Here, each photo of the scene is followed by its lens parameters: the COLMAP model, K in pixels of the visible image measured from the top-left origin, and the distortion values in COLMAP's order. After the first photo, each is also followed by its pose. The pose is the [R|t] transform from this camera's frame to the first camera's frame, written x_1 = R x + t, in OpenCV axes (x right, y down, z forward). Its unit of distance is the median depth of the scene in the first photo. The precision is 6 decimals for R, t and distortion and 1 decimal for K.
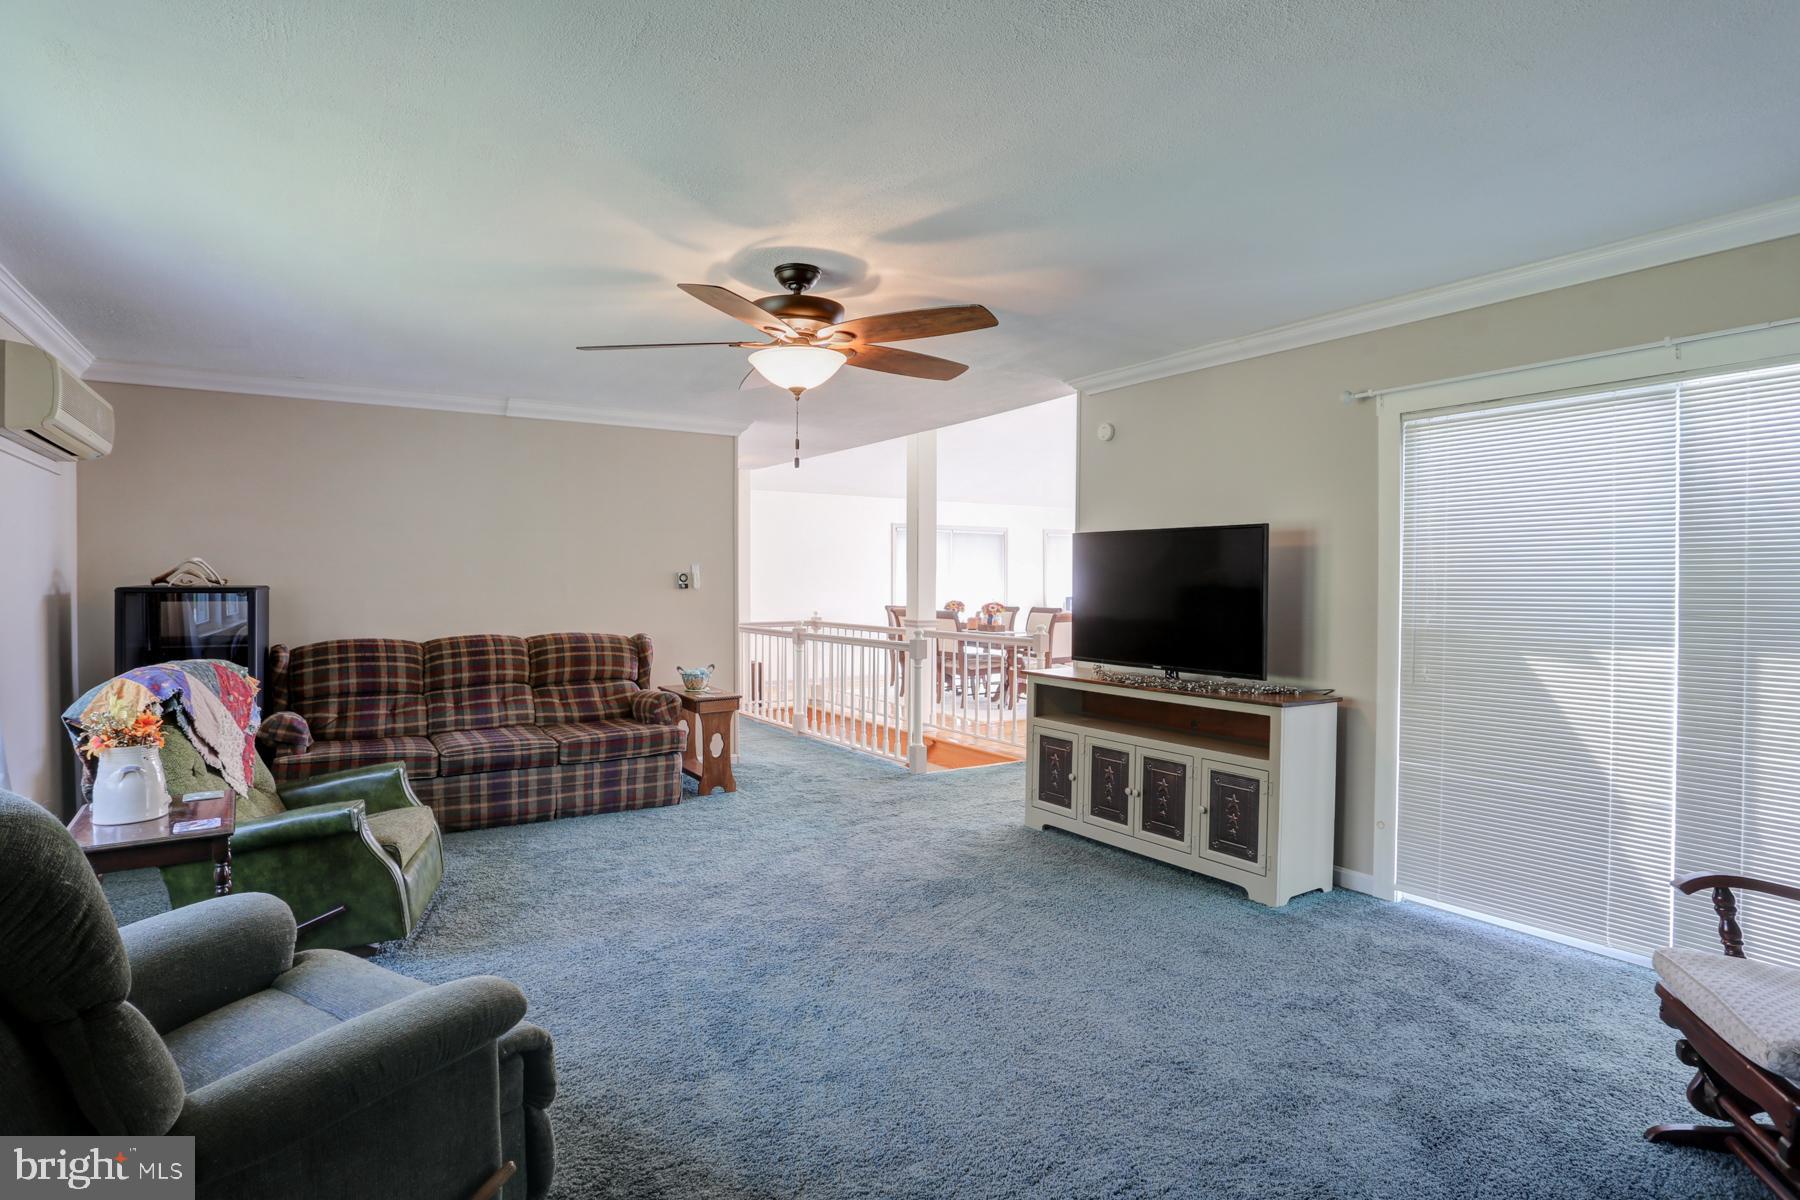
lens RADIAL K [[932.8, 0, 914.5], [0, 932.8, 586.5], [0, 0, 1]] dist [-0.021952, -0.000686]
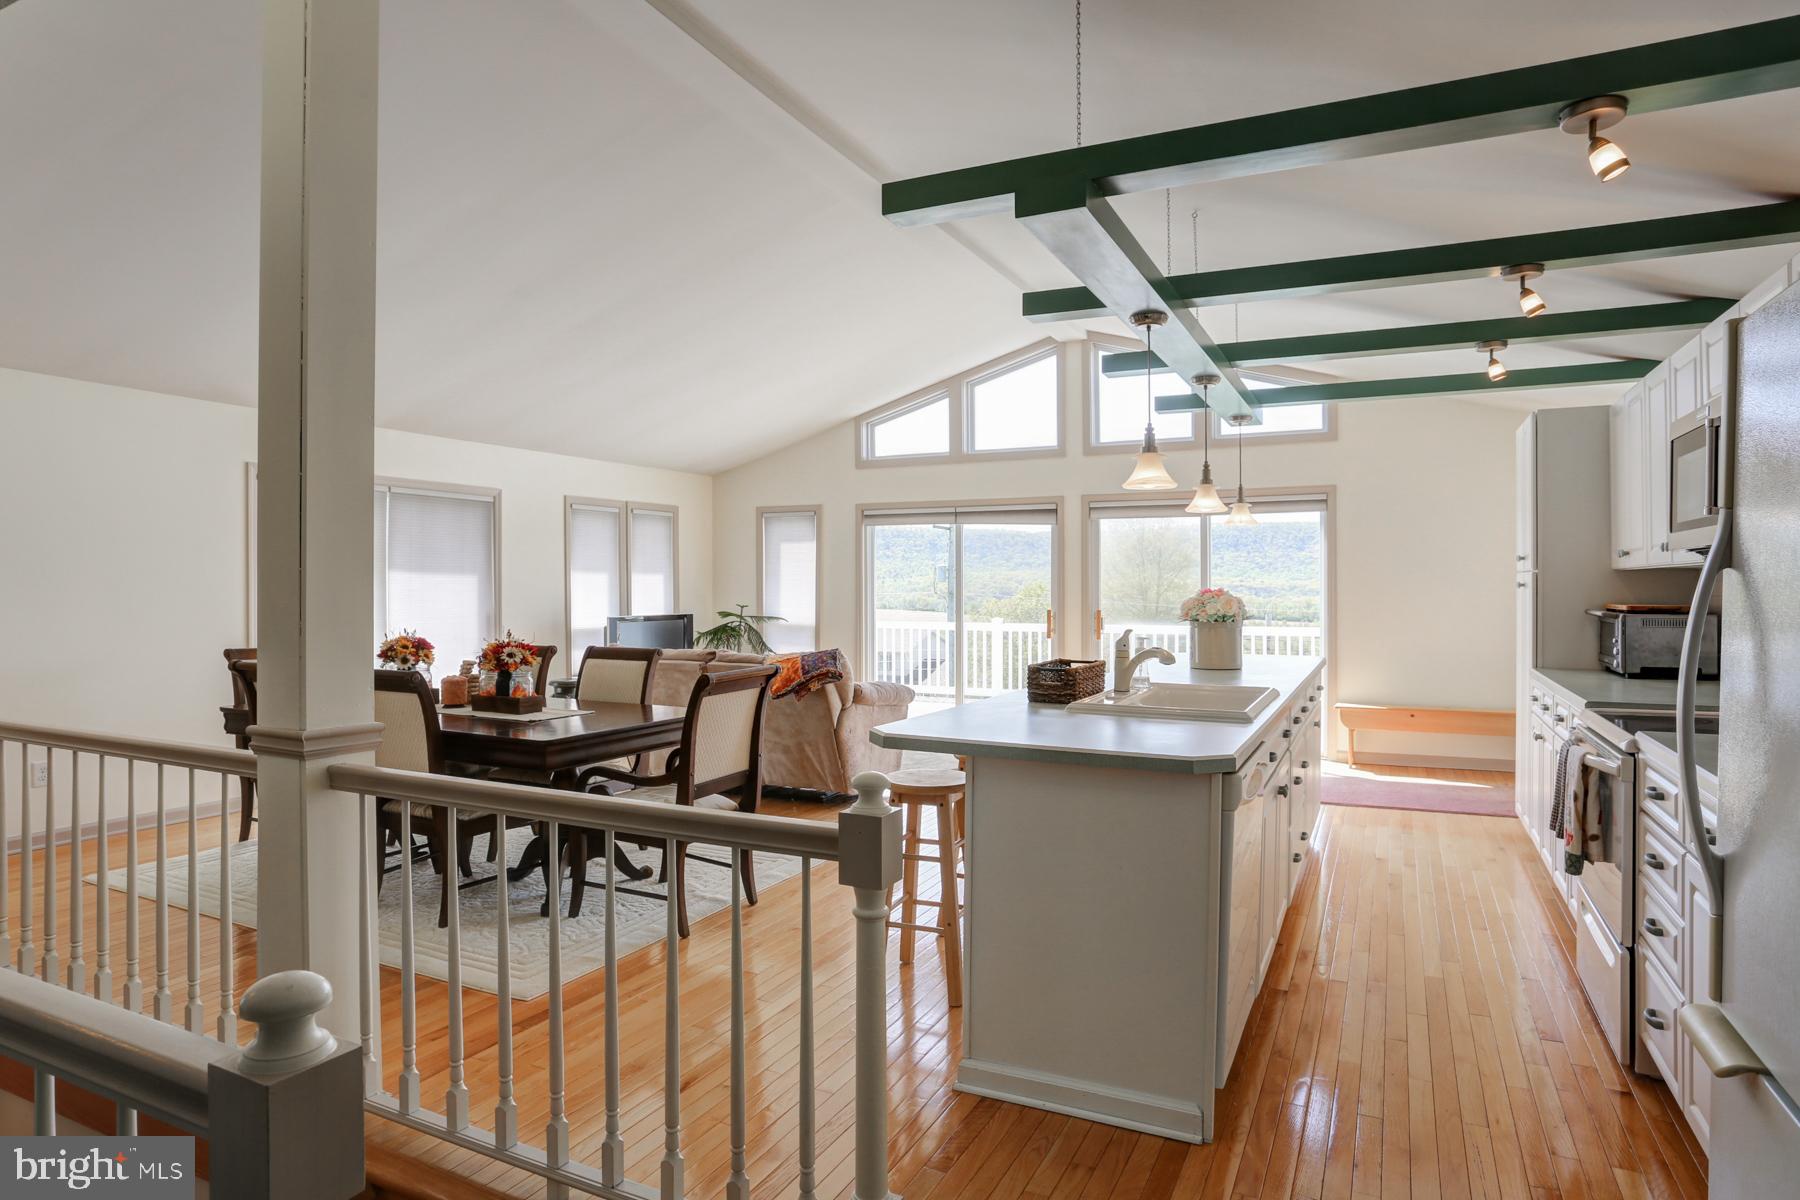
lens RADIAL K [[1036.5, 0, 881.3], [0, 1036.5, 606.8], [0, 0, 1]] dist [-0.039619, 0.014683]
pose [[0.873199, -0.011582, 0.487226, 0.010245], [0.006479, 0.999905, 0.012158, -0.006834], [-0.487321, -0.007460, 0.873191, 1.204740]]
